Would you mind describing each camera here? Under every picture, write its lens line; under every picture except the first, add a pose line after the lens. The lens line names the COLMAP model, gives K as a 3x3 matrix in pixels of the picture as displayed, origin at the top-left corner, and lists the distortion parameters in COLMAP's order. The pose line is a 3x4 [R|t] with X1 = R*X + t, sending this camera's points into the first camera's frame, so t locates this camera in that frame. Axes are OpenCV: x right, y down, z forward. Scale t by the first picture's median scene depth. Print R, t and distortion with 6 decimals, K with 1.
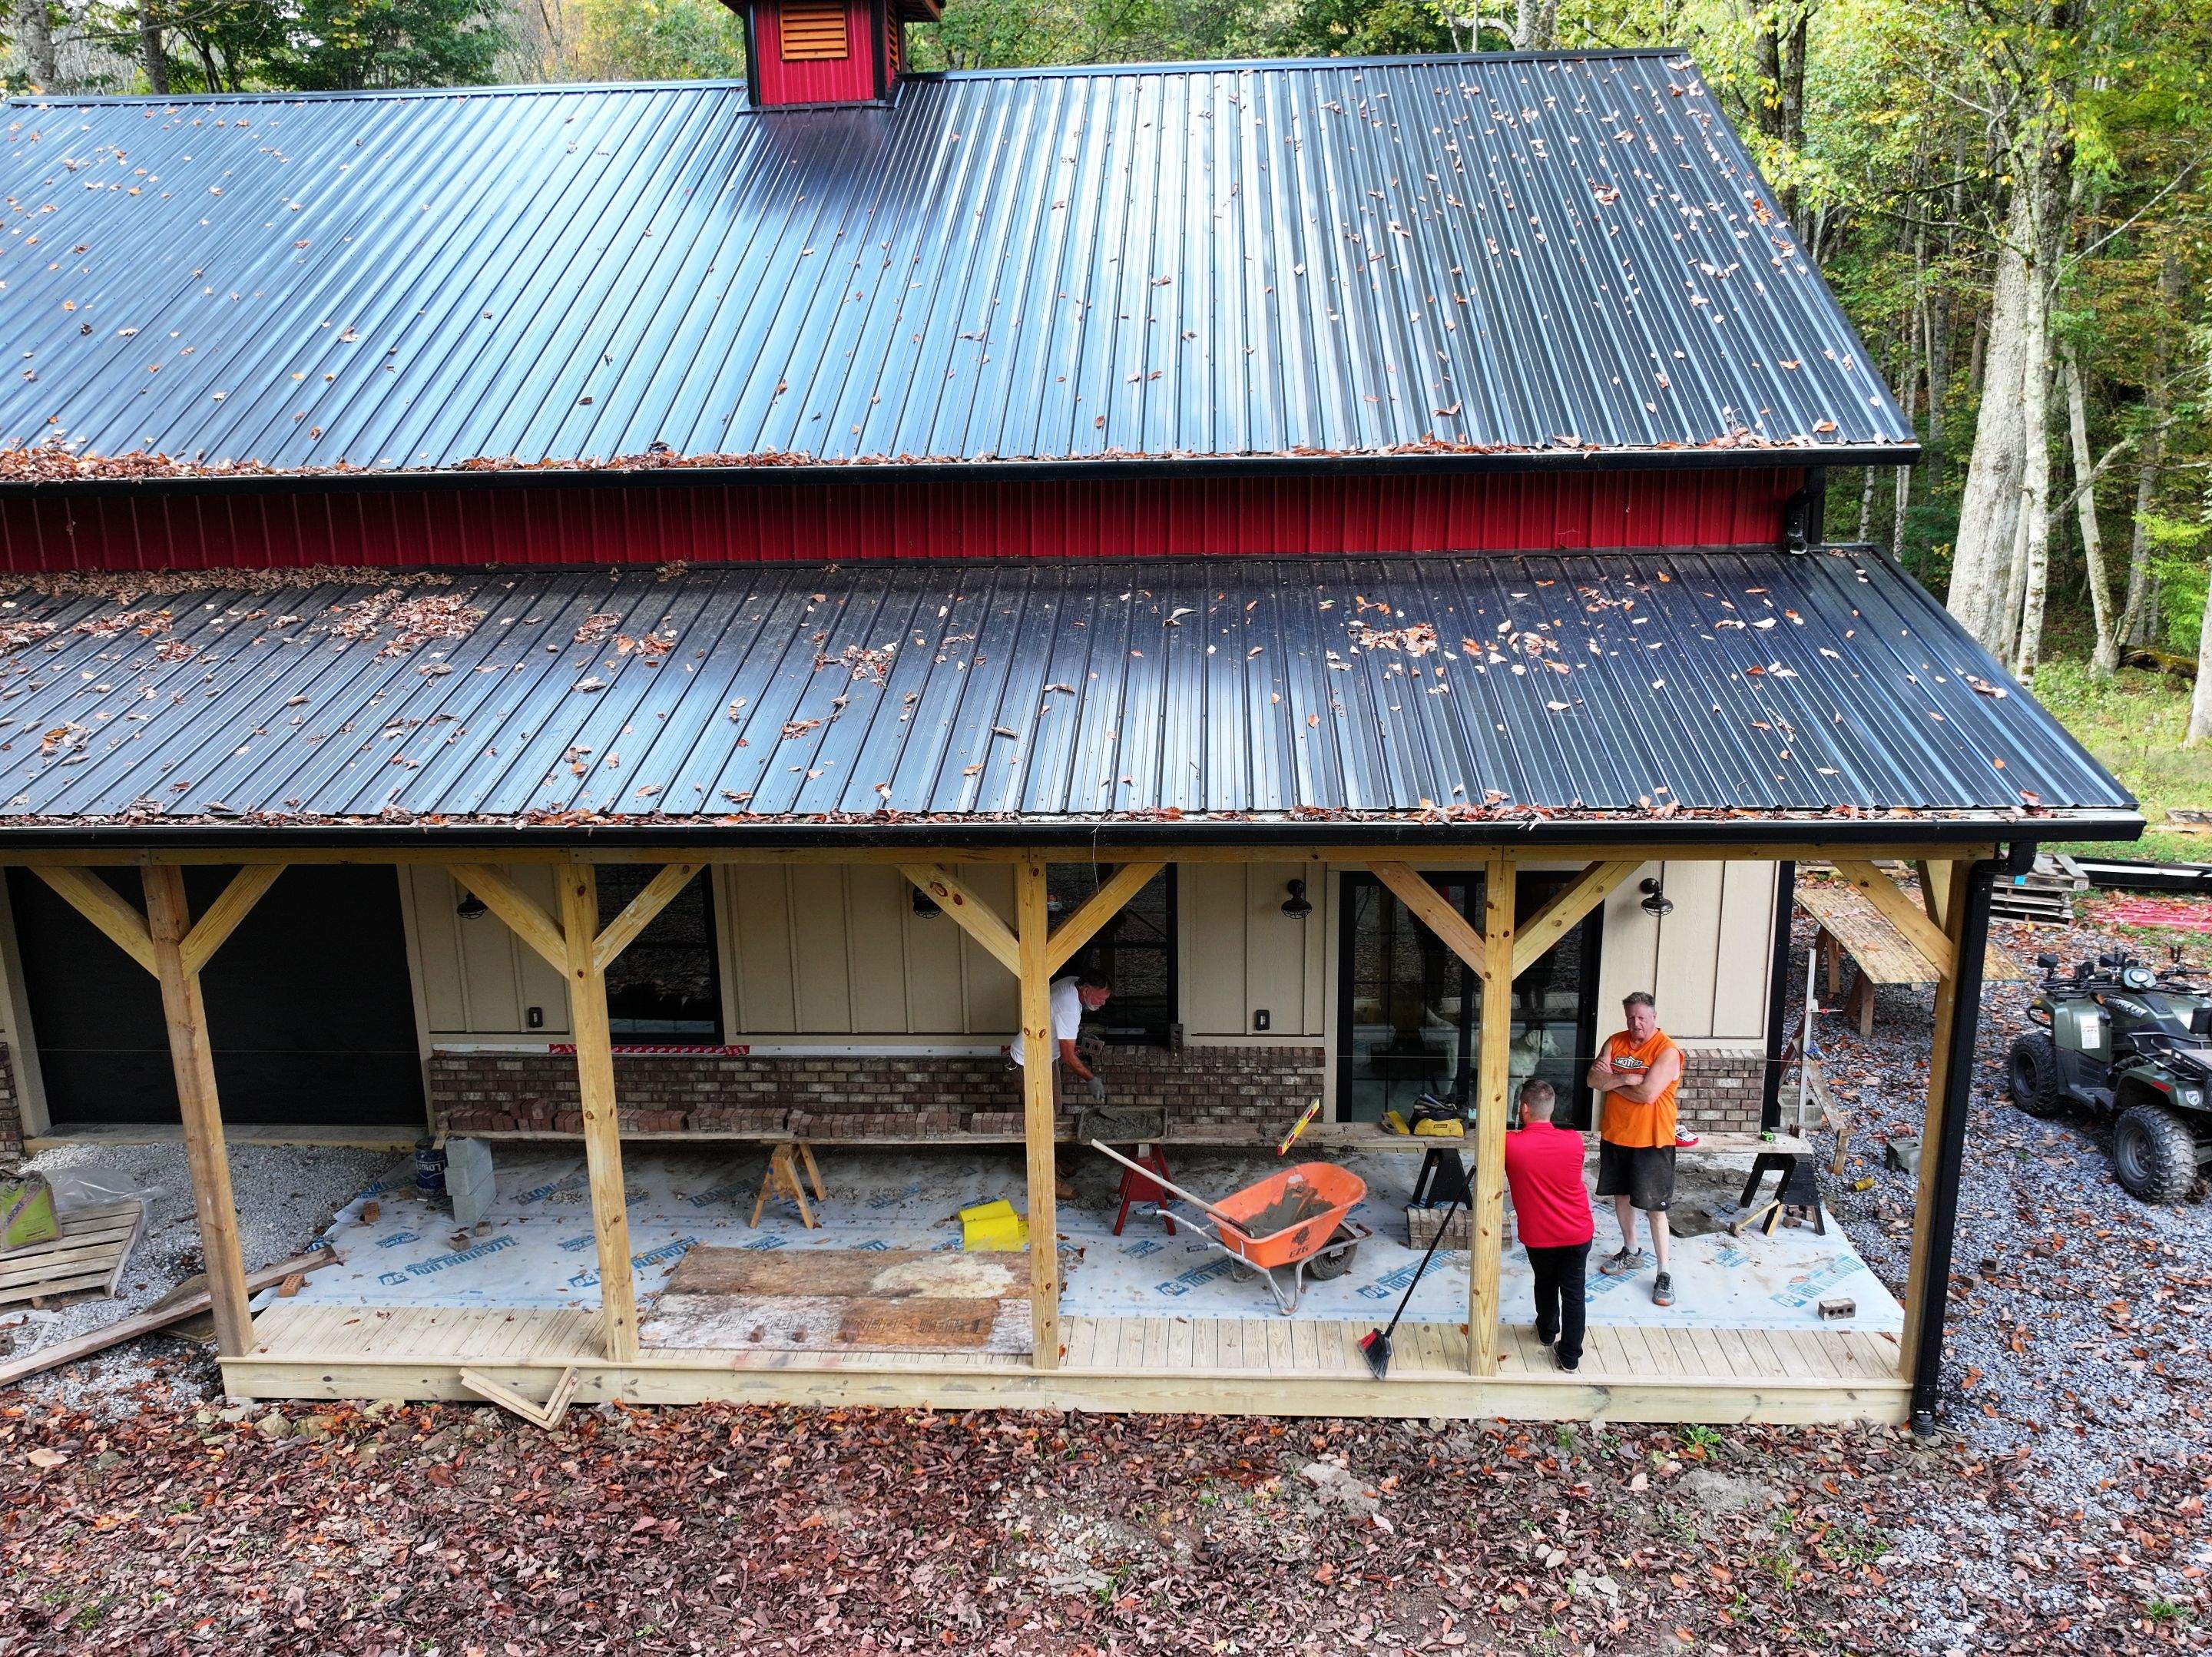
lens RADIAL K [[1786.3, 0, 1106.0], [0, 1786.3, 828.5], [0, 0, 1]] dist [-0.000568, 0.014937]
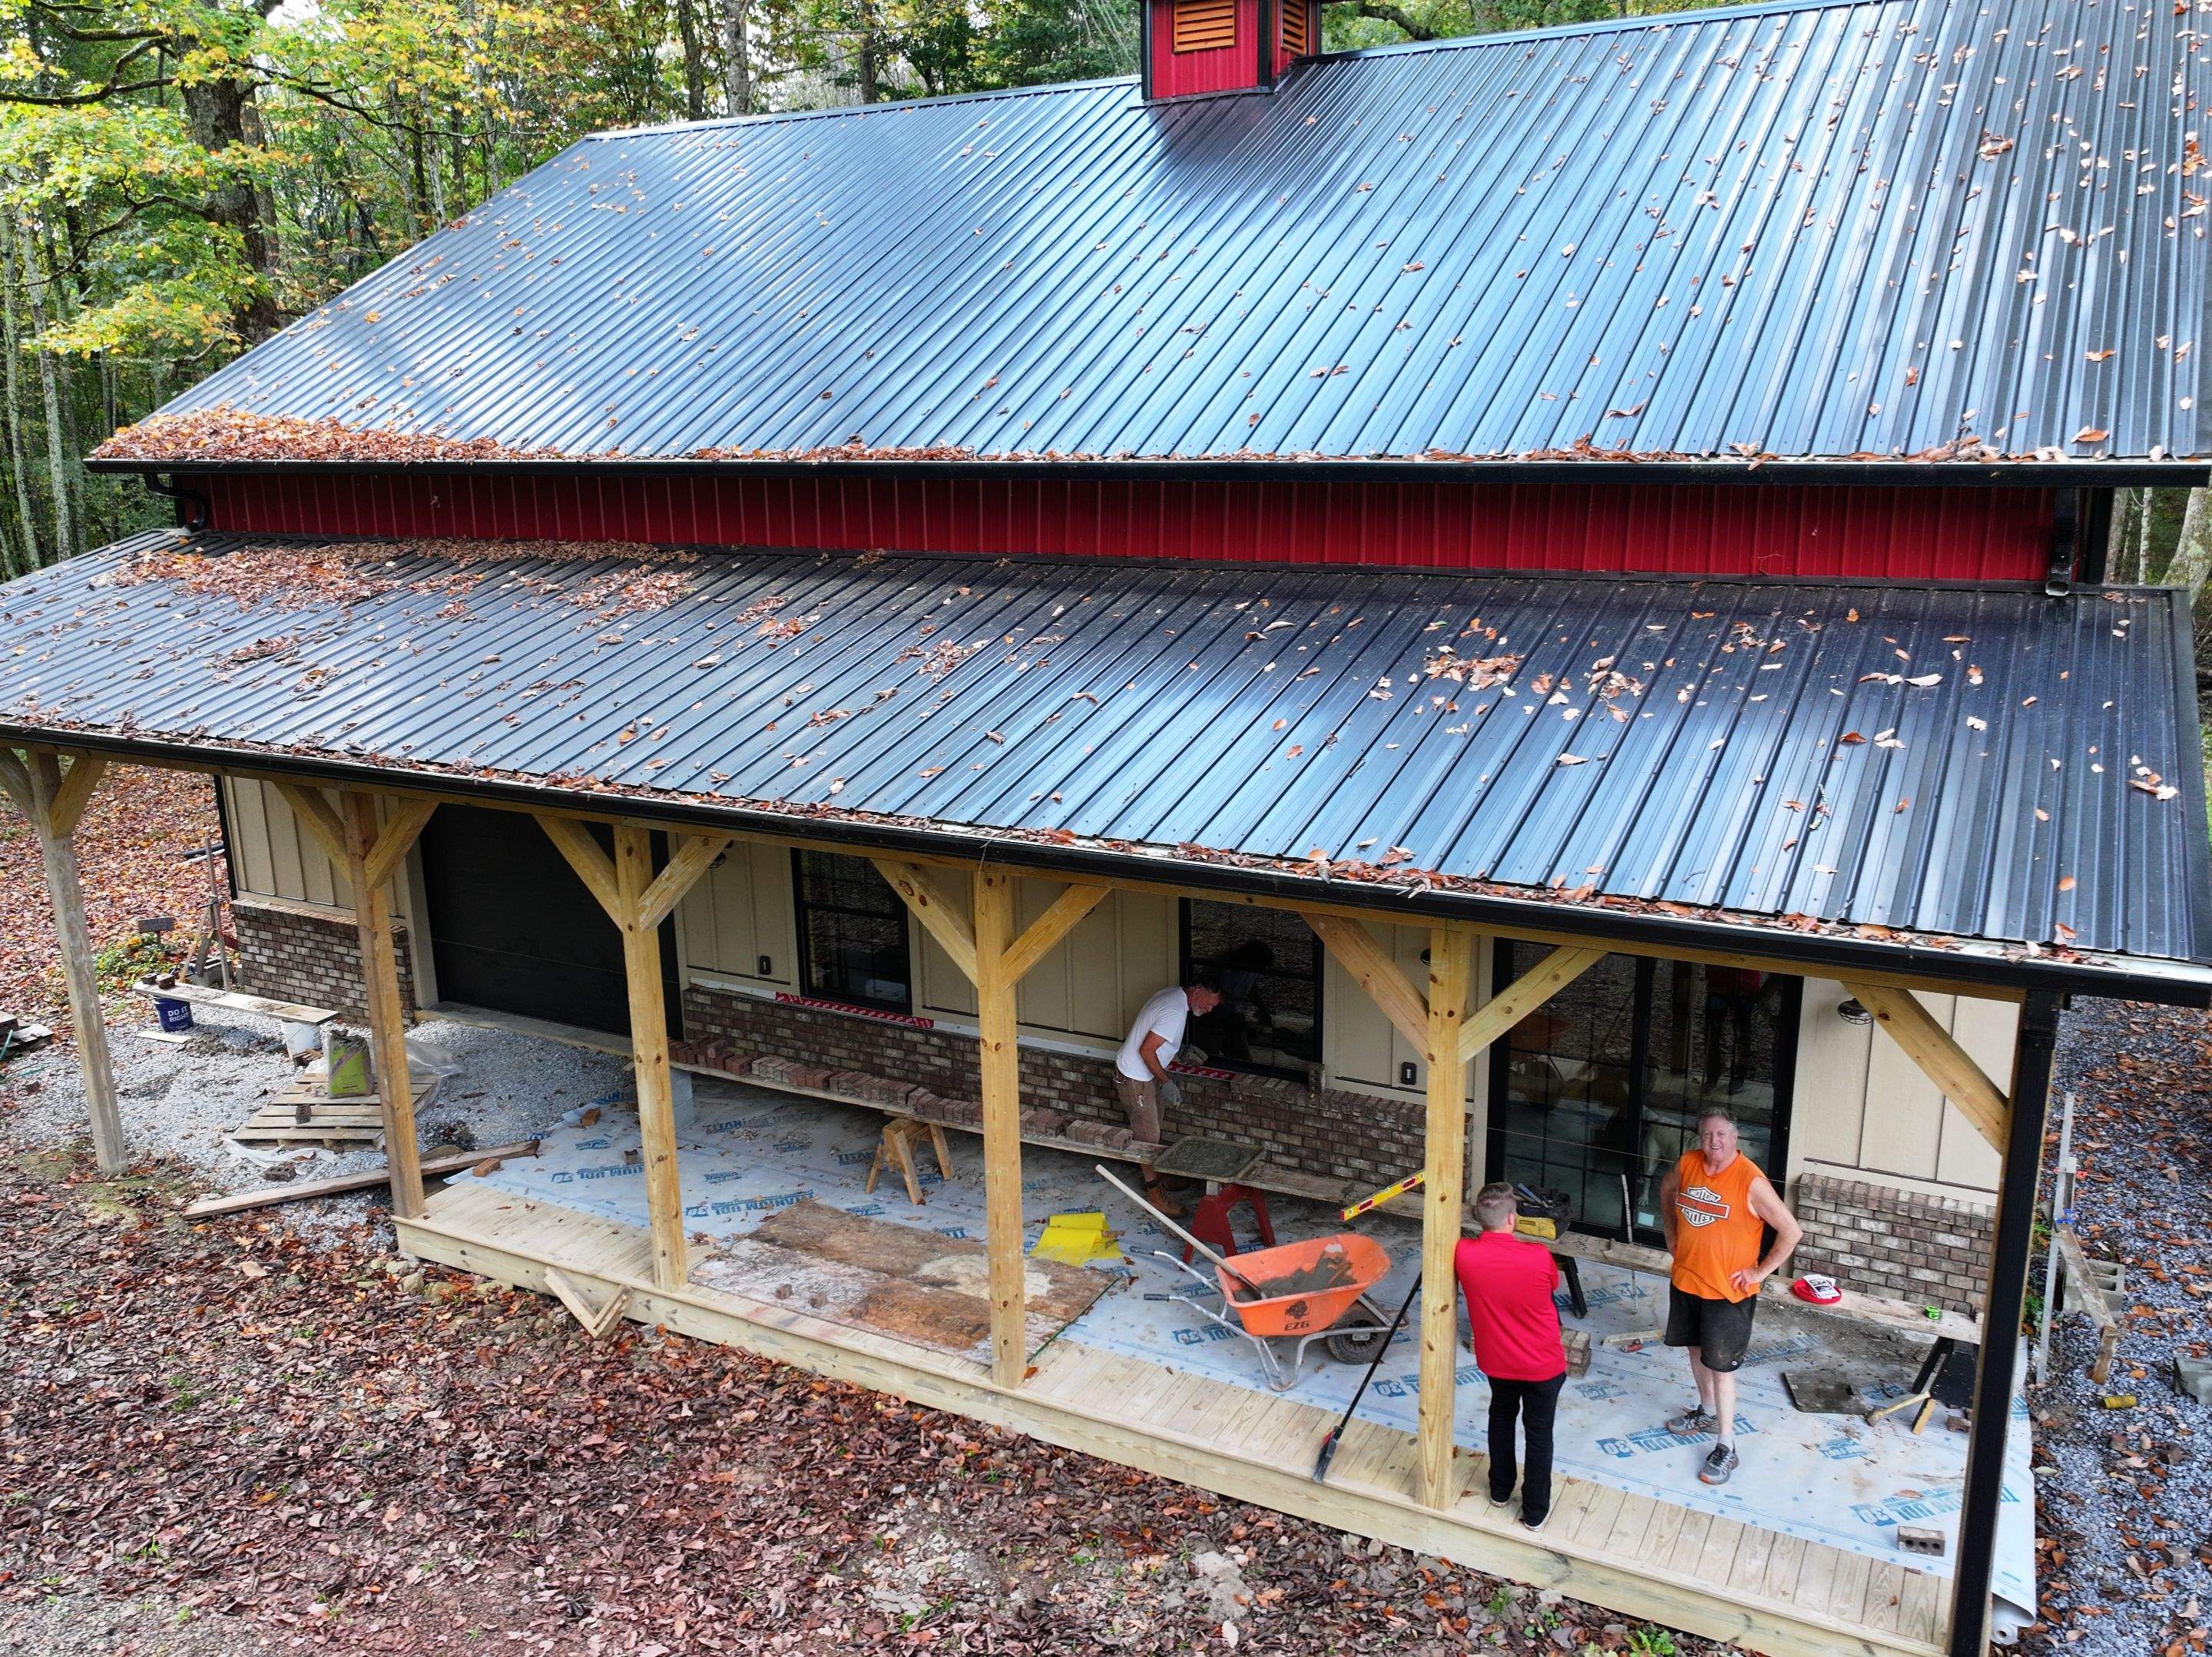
lens RADIAL K [[1786.3, 0, 1106.0], [0, 1786.3, 828.5], [0, 0, 1]] dist [-0.000568, 0.014937]
pose [[0.908932, 0.102186, -0.404228, 0.381089], [-0.098921, 0.994672, 0.029015, -0.036567], [0.405040, 0.013614, 0.914198, 0.120434]]
